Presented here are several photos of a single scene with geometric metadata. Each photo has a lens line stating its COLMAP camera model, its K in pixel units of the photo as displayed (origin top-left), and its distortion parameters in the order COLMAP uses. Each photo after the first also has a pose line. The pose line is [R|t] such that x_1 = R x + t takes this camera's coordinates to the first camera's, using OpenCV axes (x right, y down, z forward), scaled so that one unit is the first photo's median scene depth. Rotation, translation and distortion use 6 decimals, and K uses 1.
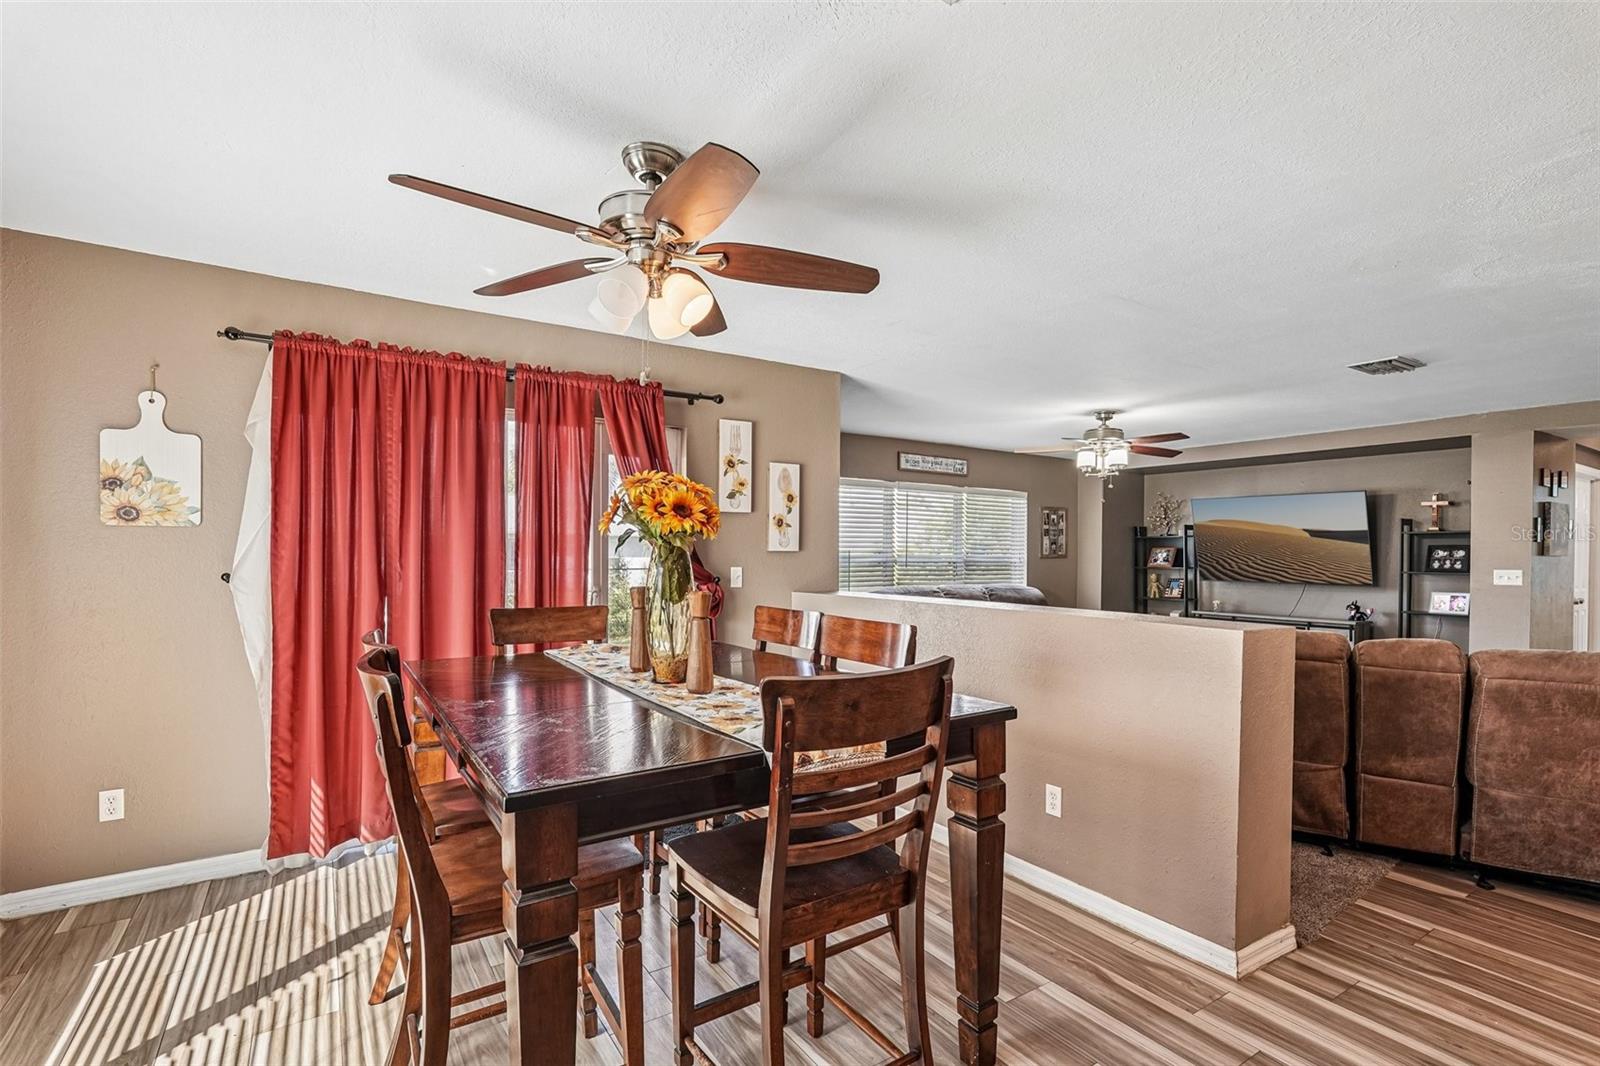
lens RADIAL K [[740.0, 0, 795.6], [0, 740.0, 543.6], [0, 0, 1]] dist [-0.010332, 0.006785]
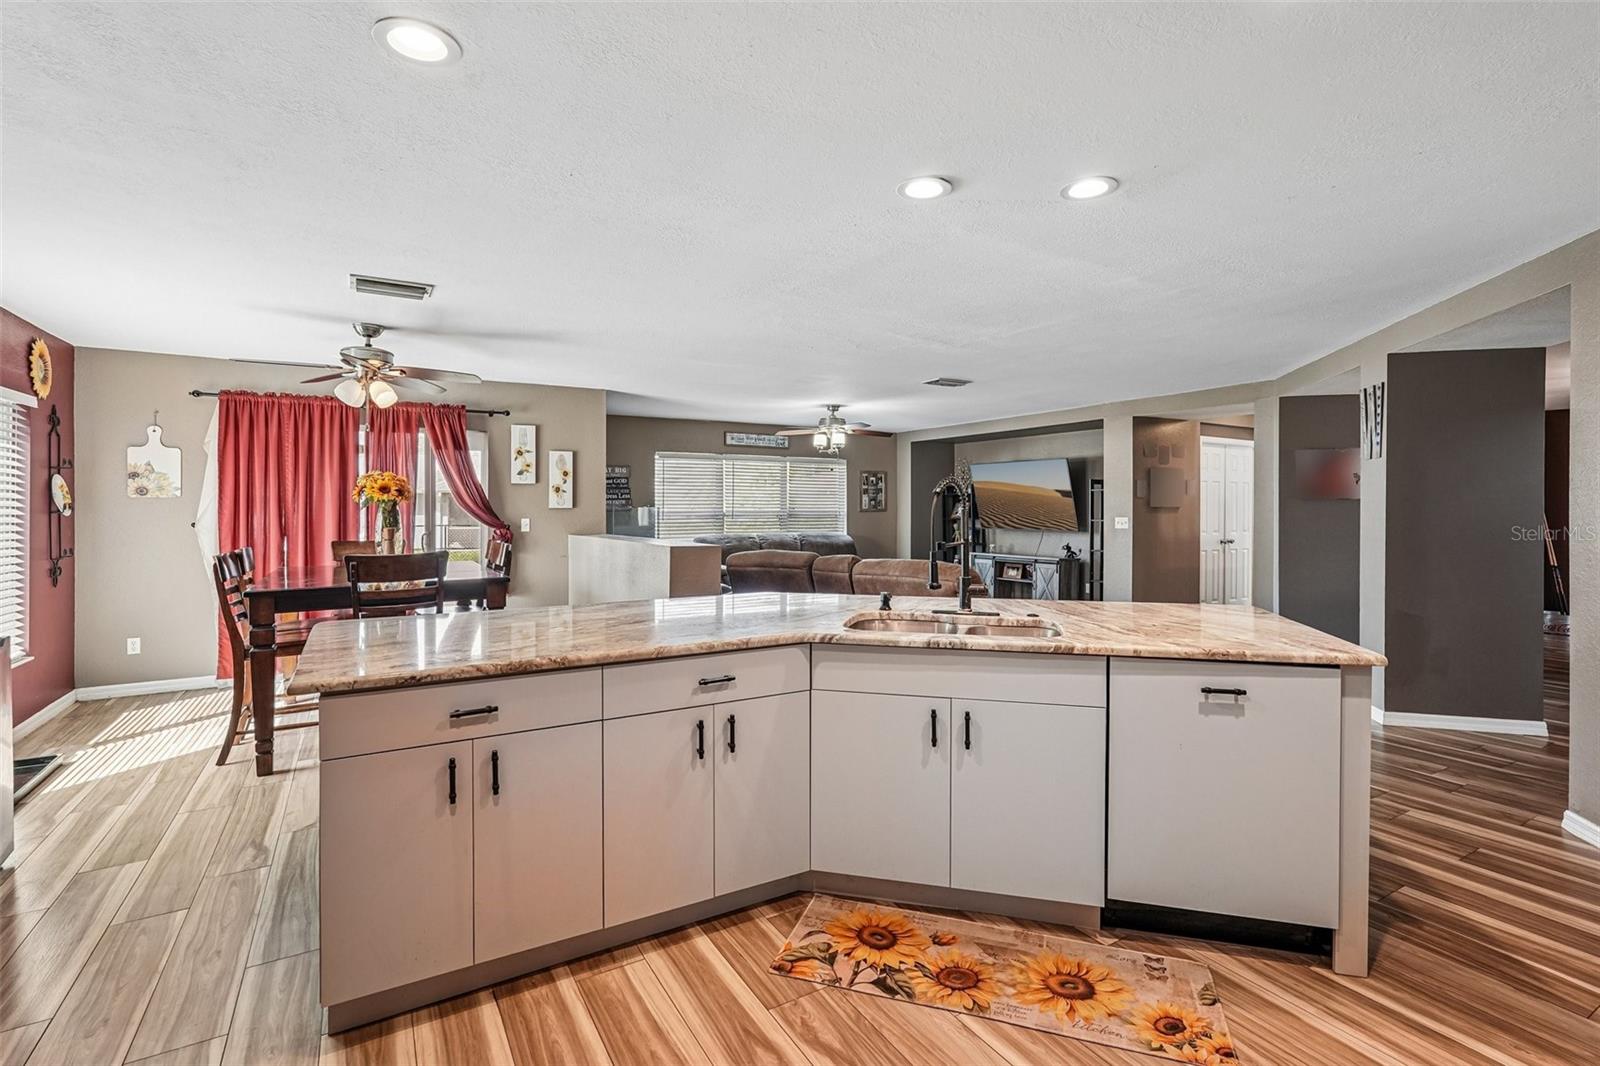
lens RADIAL K [[740.0, 0, 798.4], [0, 740.0, 494.2], [0, 0, 1]] dist [-0.010332, 0.006785]
pose [[0.998956, -0.009299, -0.044734, 0.567621], [0.008946, 0.999927, -0.008078, -0.001936], [0.044806, 0.007669, 0.998966, -0.536005]]
